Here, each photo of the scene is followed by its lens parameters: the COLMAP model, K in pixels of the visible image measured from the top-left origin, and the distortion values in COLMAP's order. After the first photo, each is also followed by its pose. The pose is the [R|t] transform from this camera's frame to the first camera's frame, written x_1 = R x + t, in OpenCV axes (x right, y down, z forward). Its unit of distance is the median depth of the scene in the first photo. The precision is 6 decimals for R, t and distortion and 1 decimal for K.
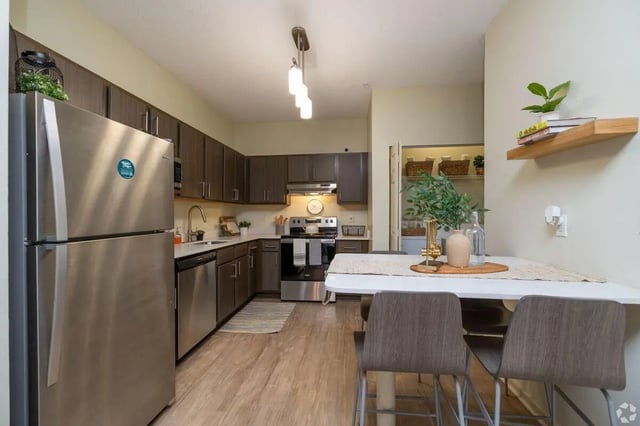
lens RADIAL K [[273.3, 0, 320.0], [0, 273.3, 213.5], [0, 0, 1]] dist [-0.007239, -0.000458]
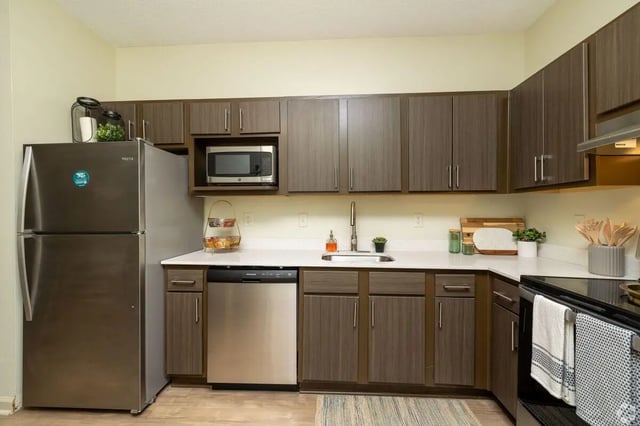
lens RADIAL K [[273.3, 0, 319.9], [0, 273.3, 213.7], [0, 0, 1]] dist [-0.007239, -0.000458]
pose [[0.059443, 0.012139, -0.998158, 0.218221], [-0.001002, 0.999926, 0.012101, -0.002329], [0.998231, 0.000281, 0.059451, 0.817853]]
